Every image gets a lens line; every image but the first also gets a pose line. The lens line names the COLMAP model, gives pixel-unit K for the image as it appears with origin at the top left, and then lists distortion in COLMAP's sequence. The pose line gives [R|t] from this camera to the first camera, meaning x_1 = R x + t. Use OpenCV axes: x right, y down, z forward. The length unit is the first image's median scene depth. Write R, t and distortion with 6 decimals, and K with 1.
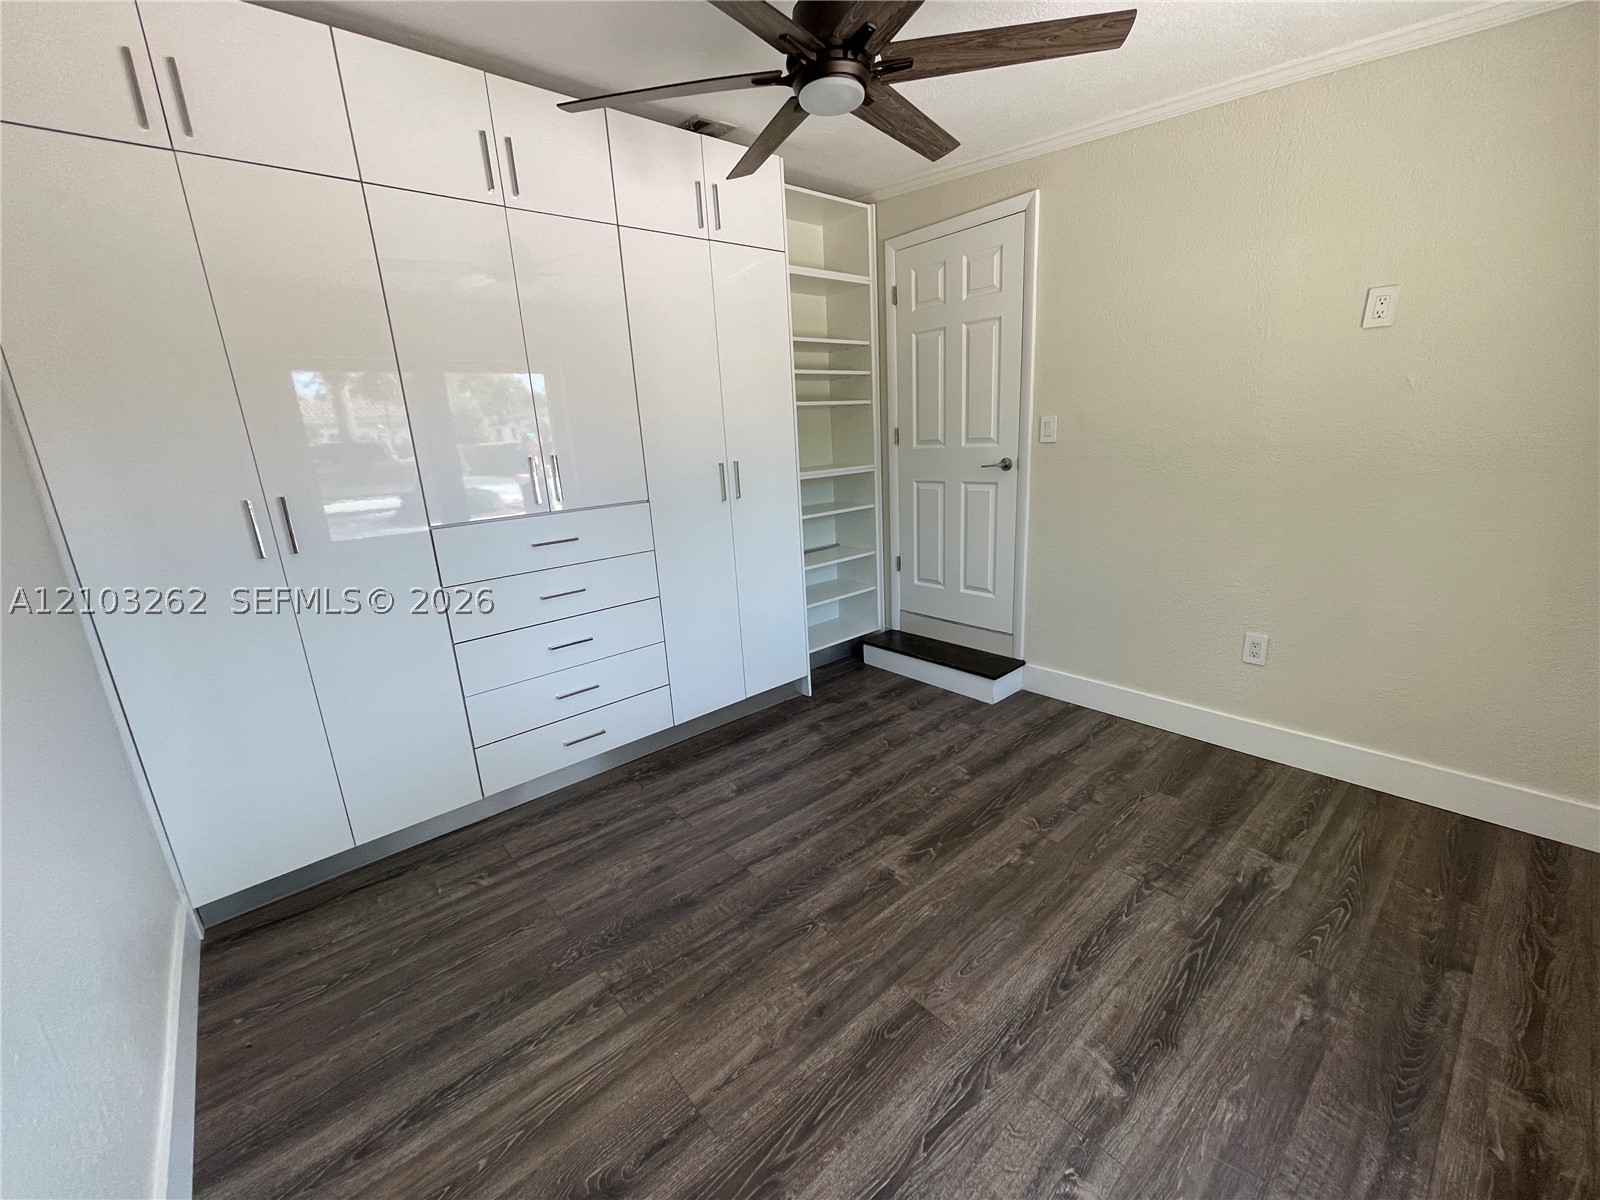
lens RADIAL K [[654.2, 0, 792.4], [0, 654.2, 606.7], [0, 0, 1]] dist [-0.016025, 0.012253]
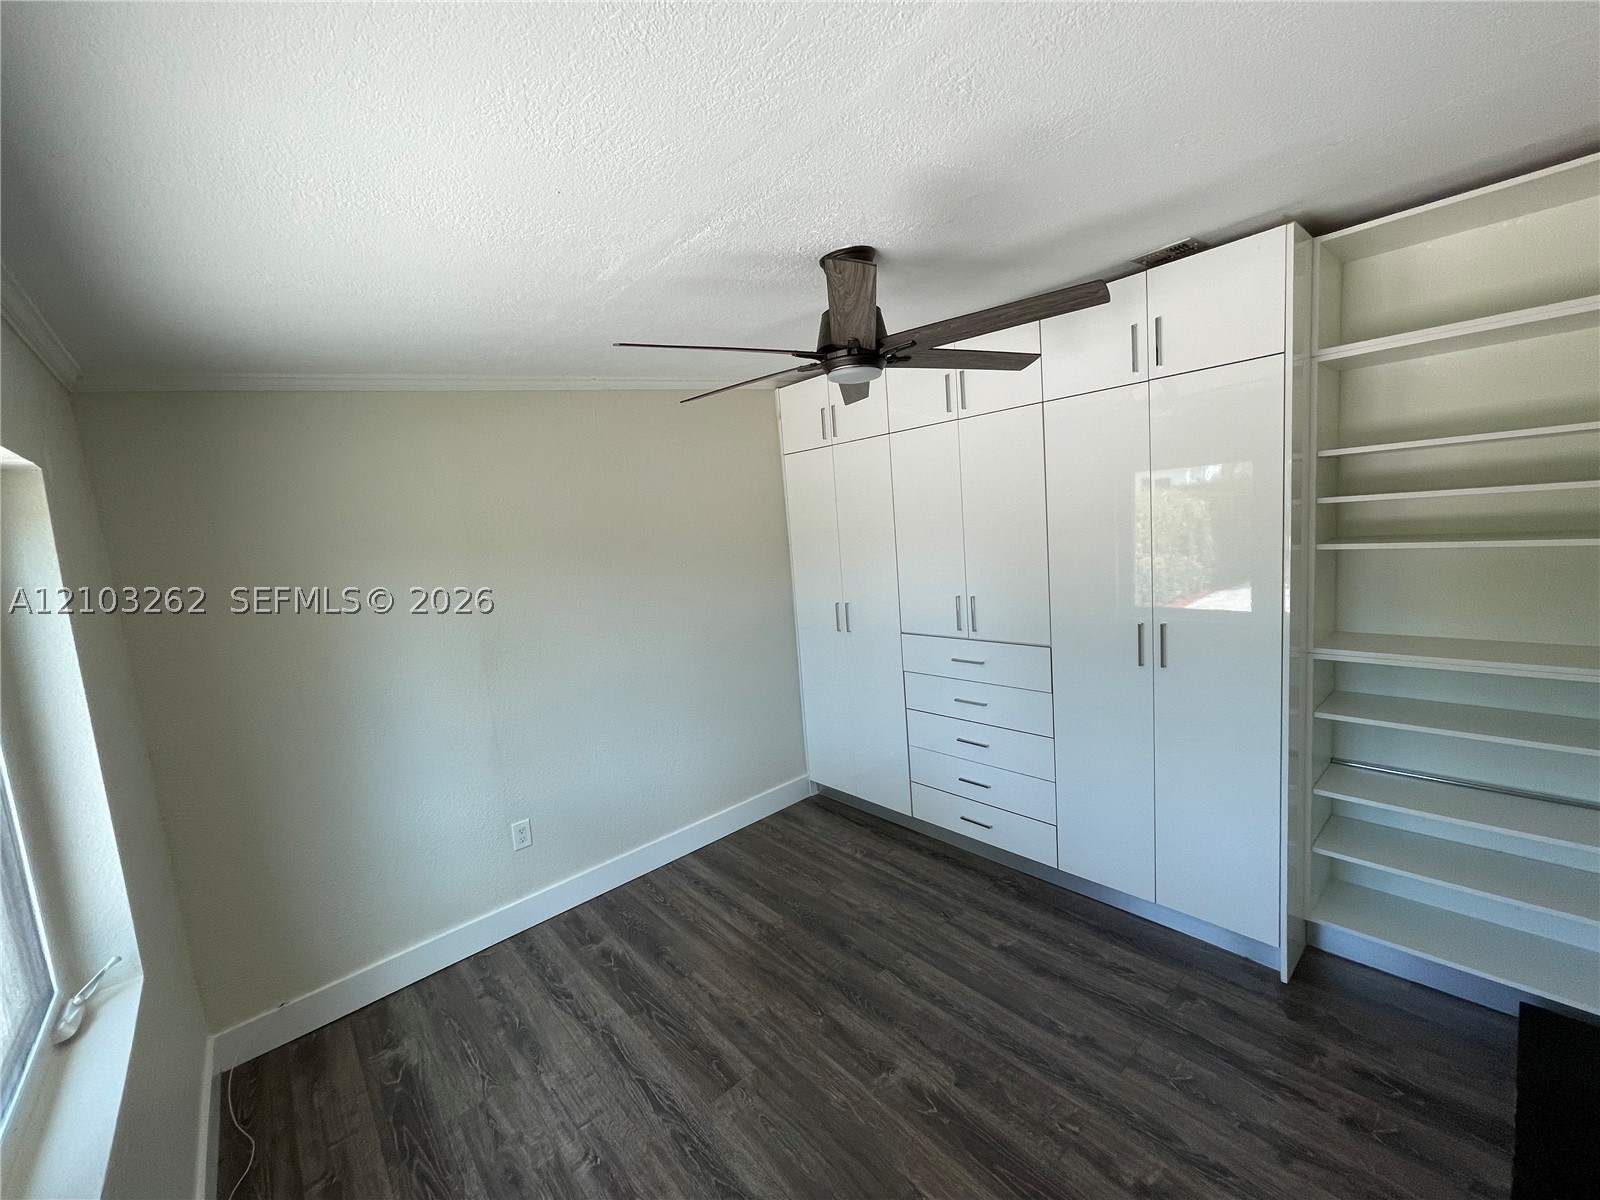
lens RADIAL K [[654.2, 0, 792.4], [0, 654.2, 606.7], [0, 0, 1]] dist [-0.016025, 0.012253]
pose [[0.003908, 0.182395, -0.983218, 1.046286], [-0.184804, 0.966421, 0.178545, -0.443772], [0.982768, 0.181005, 0.037484, 0.726600]]
